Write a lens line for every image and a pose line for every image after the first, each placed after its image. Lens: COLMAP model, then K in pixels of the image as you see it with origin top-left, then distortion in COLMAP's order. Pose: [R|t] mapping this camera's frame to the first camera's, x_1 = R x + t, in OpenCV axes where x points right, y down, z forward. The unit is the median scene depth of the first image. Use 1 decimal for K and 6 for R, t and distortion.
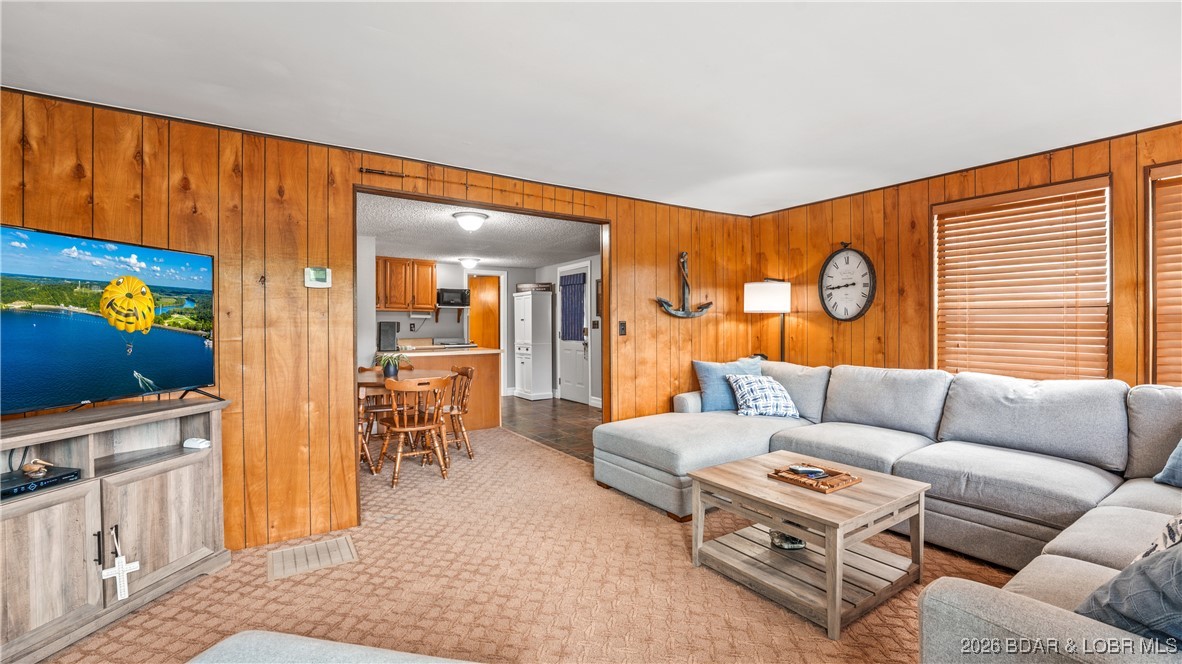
lens RADIAL K [[489.4, 0, 587.3], [0, 489.4, 330.8], [0, 0, 1]] dist [-0.027539, 0.003248]
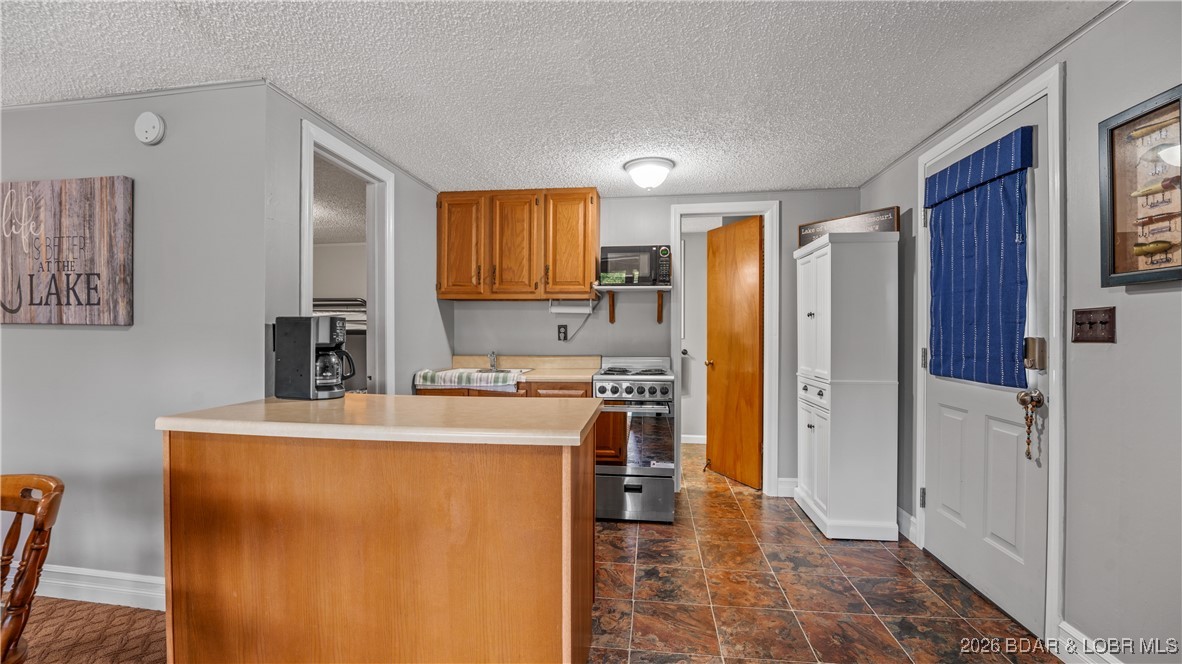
lens RADIAL K [[489.4, 0, 580.8], [0, 489.4, 332.3], [0, 0, 1]] dist [-0.027539, 0.003248]
pose [[0.746581, 0.004782, -0.665277, -0.014181], [-0.009329, 0.999951, -0.003282, -0.006044], [0.665229, 0.008657, 0.746589, 0.661992]]
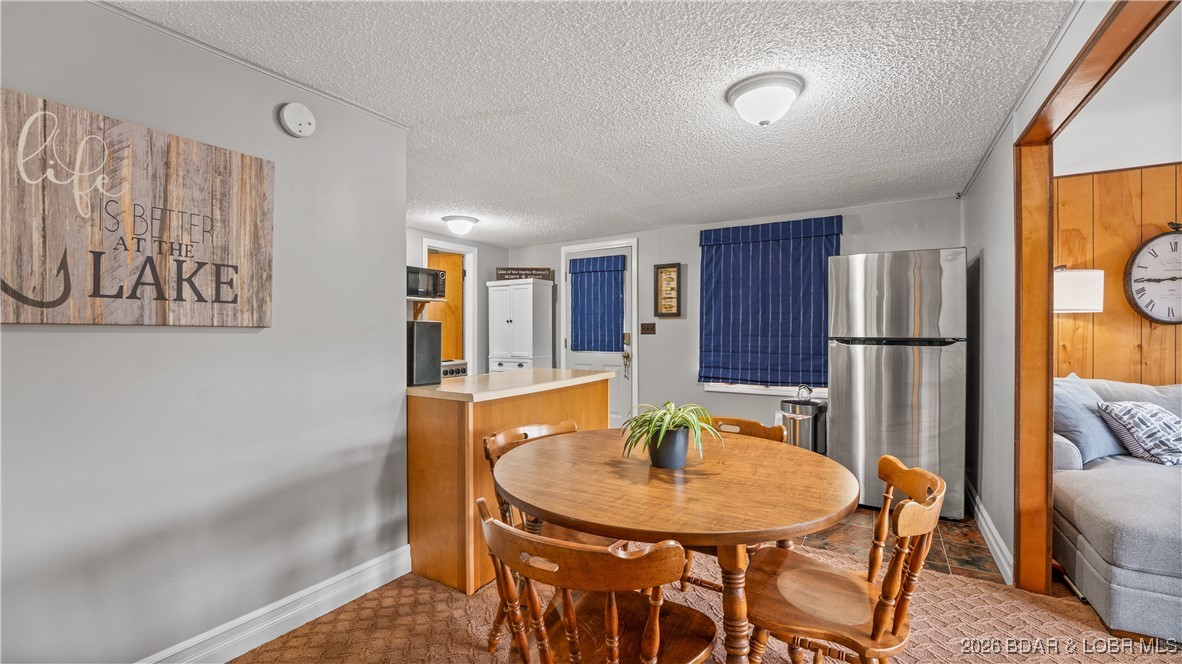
lens RADIAL K [[489.4, 0, 583.1], [0, 489.4, 331.2], [0, 0, 1]] dist [-0.027539, 0.003248]
pose [[0.908832, -0.000931, 0.417161, -0.358237], [0.004393, 0.999963, -0.007341, -0.003930], [-0.417139, 0.008504, 0.908803, 0.391489]]
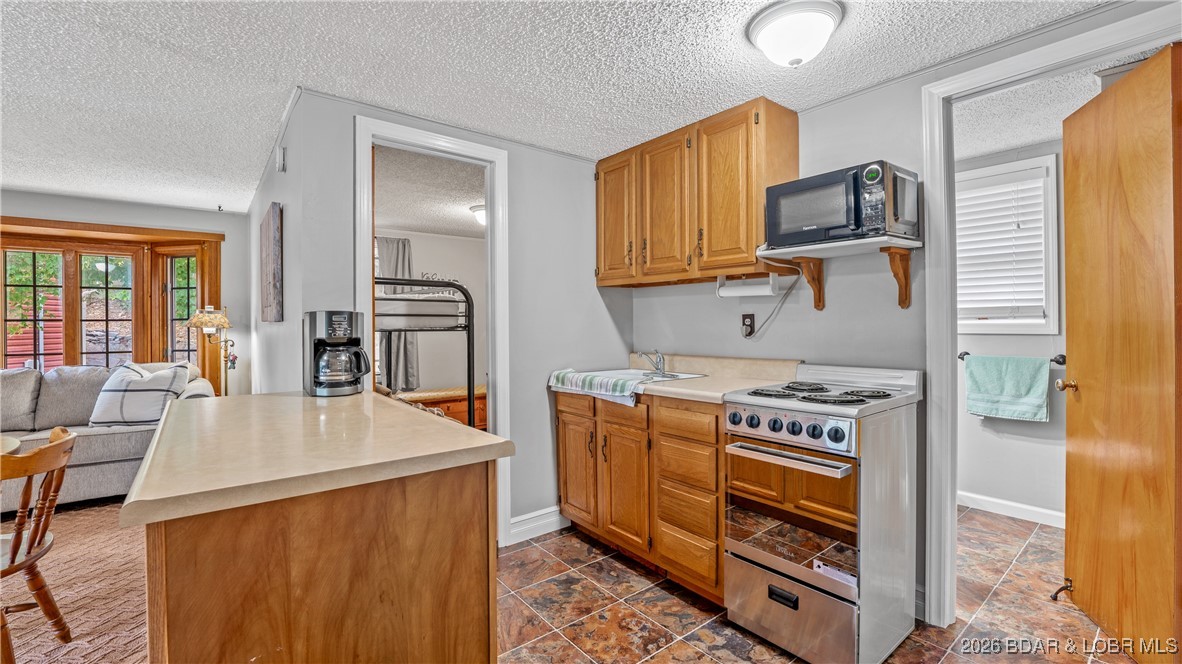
lens RADIAL K [[489.4, 0, 582.7], [0, 489.4, 324.7], [0, 0, 1]] dist [-0.027539, 0.003248]
pose [[0.080442, 0.003527, -0.996753, -0.029443], [-0.003380, 0.999989, 0.003266, -0.008336], [0.996754, 0.003106, 0.080453, 0.885681]]
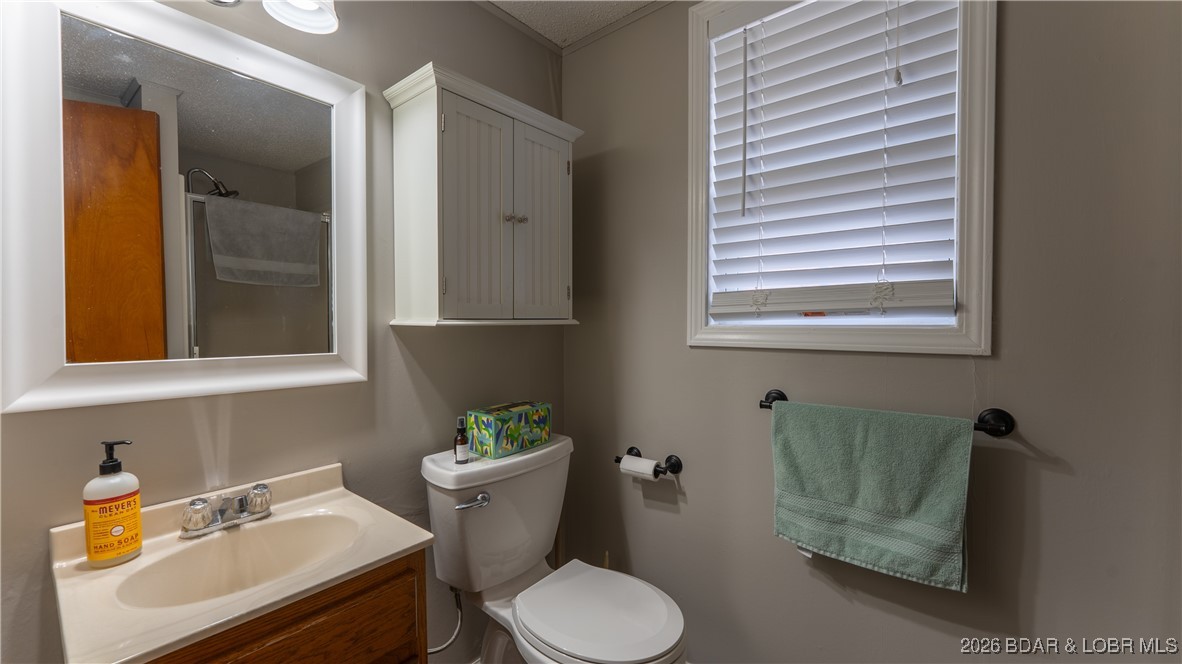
lens RADIAL K [[468.3, 0, 582.9], [0, 468.3, 336.0], [0, 0, 1]] dist [0.002052, 0.000116]
pose [[0.280926, 0.023628, -0.959438, -0.187919], [-0.010166, 0.999714, 0.021643, -0.008331], [0.959676, 0.003673, 0.281086, 1.046179]]
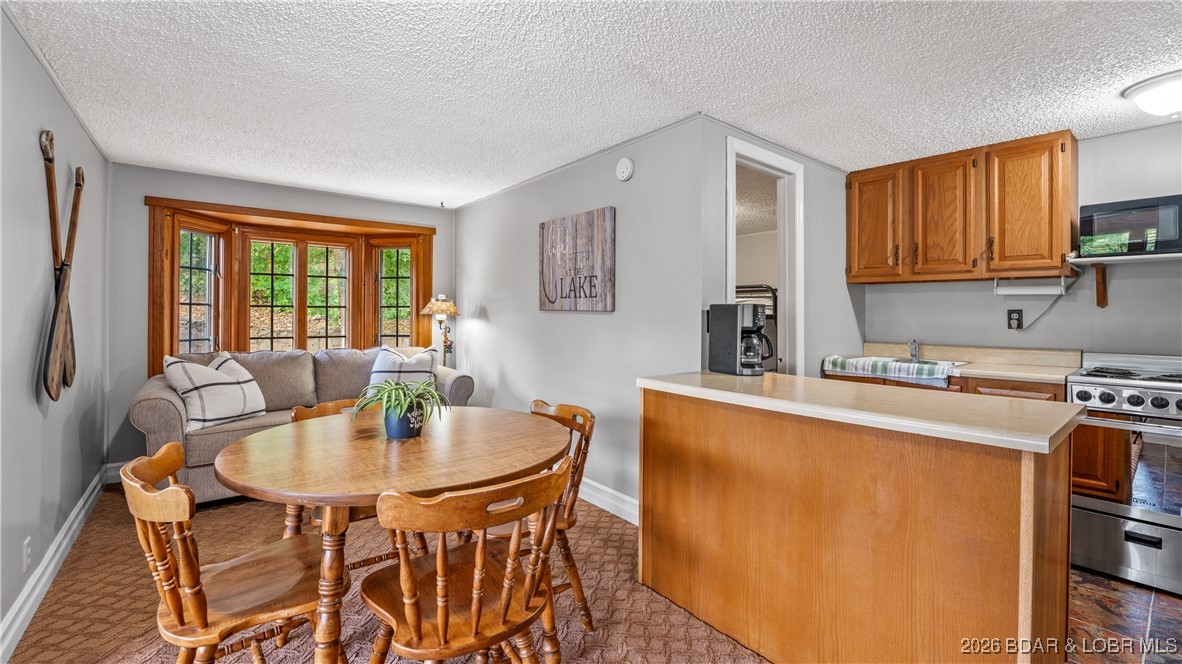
lens RADIAL K [[489.4, 0, 584.5], [0, 489.4, 309.6], [0, 0, 1]] dist [-0.027539, 0.003248]
pose [[0.079139, -0.005677, -0.996847, 0.002982], [-0.015401, 0.999857, -0.006916, -0.006827], [0.996745, 0.015900, 0.079040, 0.639913]]
